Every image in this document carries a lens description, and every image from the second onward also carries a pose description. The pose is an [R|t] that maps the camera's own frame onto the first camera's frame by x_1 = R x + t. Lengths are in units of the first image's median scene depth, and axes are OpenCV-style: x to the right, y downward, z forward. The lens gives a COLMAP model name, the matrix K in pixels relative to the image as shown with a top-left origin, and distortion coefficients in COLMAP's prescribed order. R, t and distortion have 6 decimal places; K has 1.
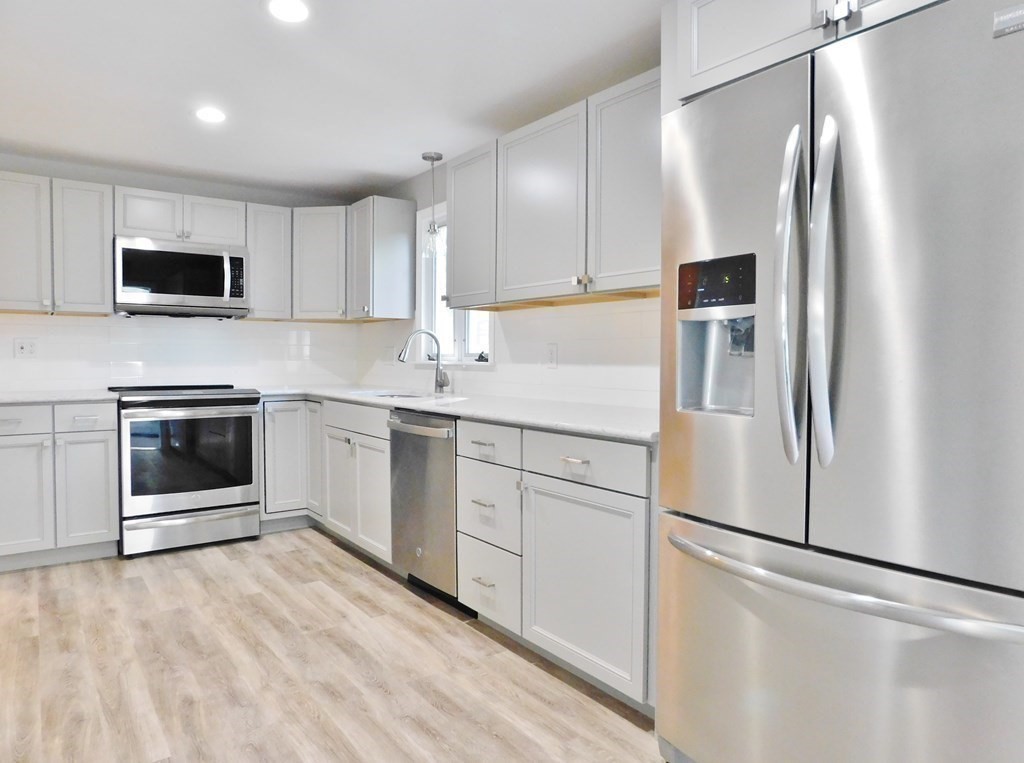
lens RADIAL K [[675.3, 0, 512.0], [0, 675.3, 381.5], [0, 0, 1]] dist [-0.075683, 0.049992]
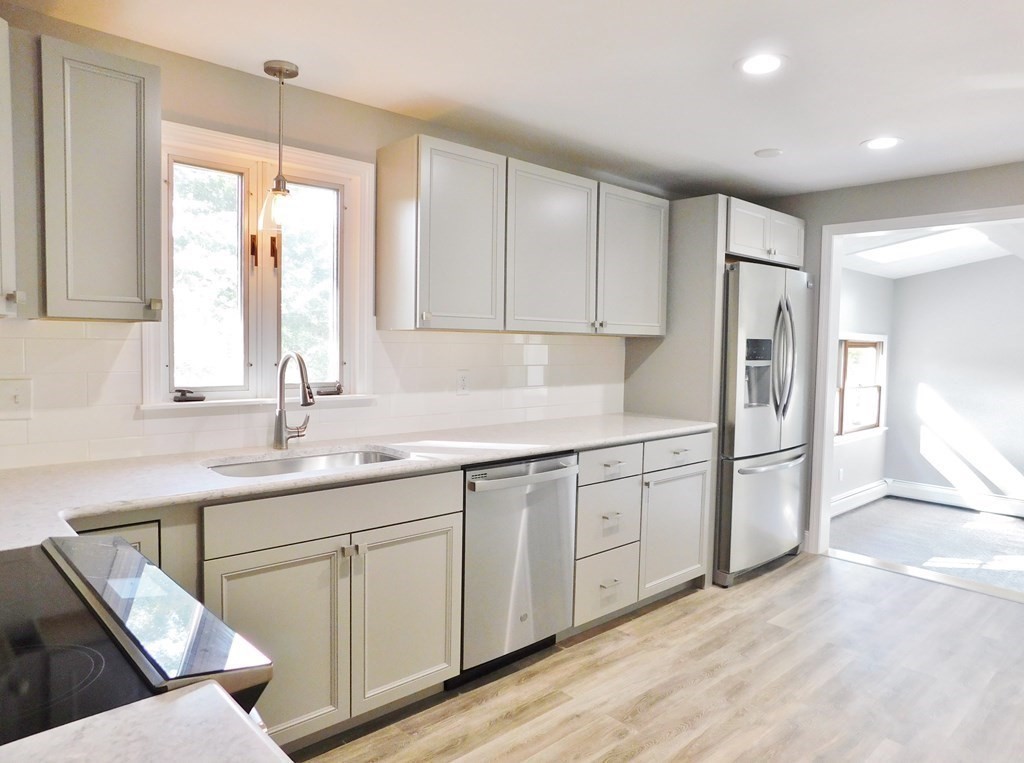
lens RADIAL K [[675.3, 0, 512.0], [0, 675.3, 381.5], [0, 0, 1]] dist [-0.075683, 0.049992]
pose [[-0.115380, -0.062438, 0.991357, -1.062301], [0.018990, 0.997701, 0.065048, -0.117277], [-0.993140, 0.026331, -0.113929, 1.201125]]
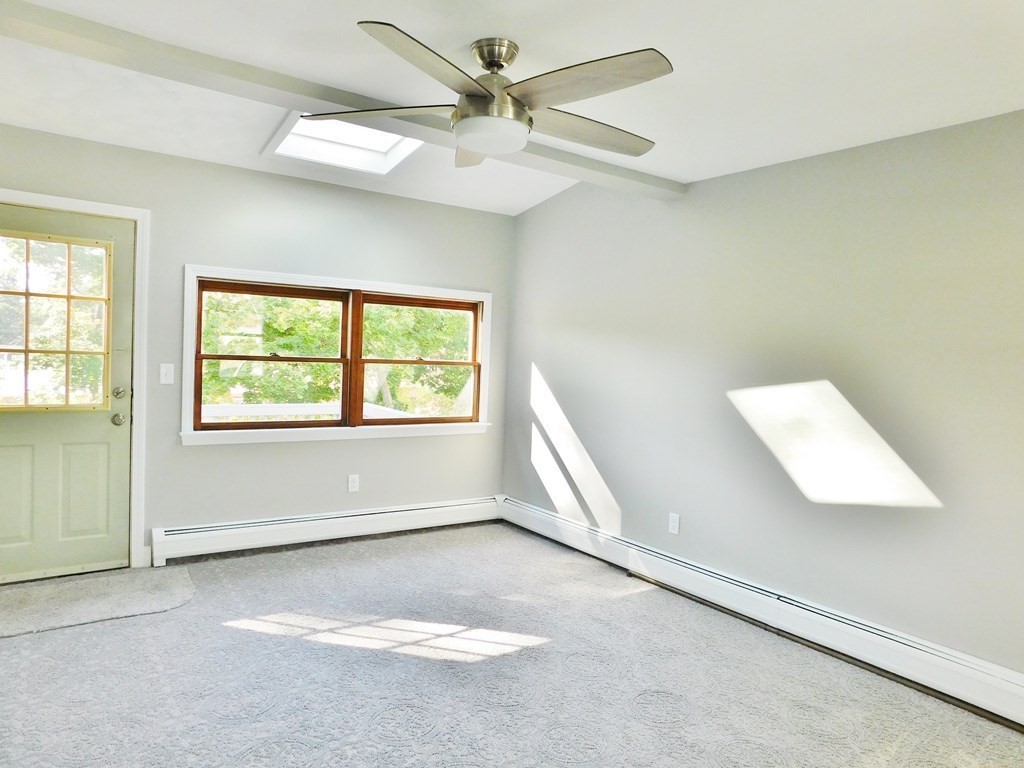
lens RADIAL K [[675.3, 0, 512.0], [0, 675.3, 384.0], [0, 0, 1]] dist [-0.075683, 0.049992]
pose [[0.007828, -0.052224, 0.998605, -0.544391], [-0.007707, 0.998602, 0.052285, 0.050042], [-0.999940, -0.008106, 0.007415, -0.600400]]
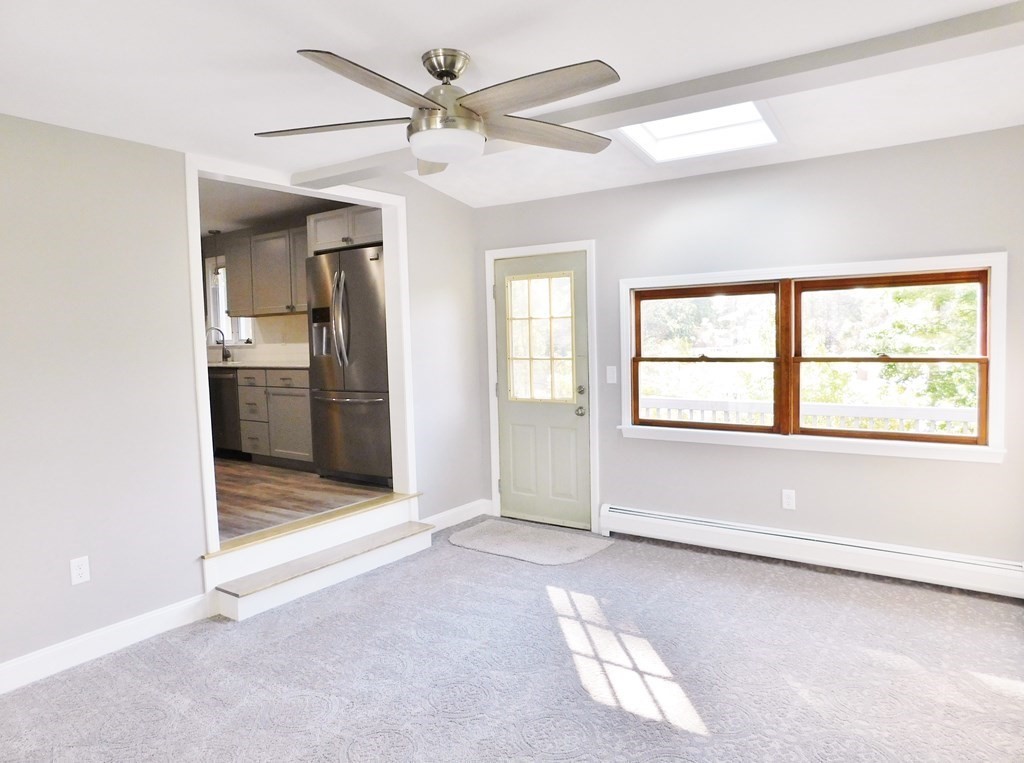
lens RADIAL K [[675.3, 0, 512.0], [0, 675.3, 381.5], [0, 0, 1]] dist [-0.075683, 0.049992]
pose [[0.948717, -0.050834, 0.312012, 0.090514], [0.041271, 0.998456, 0.037181, 0.051257], [-0.313420, -0.022398, 0.949350, -1.373407]]
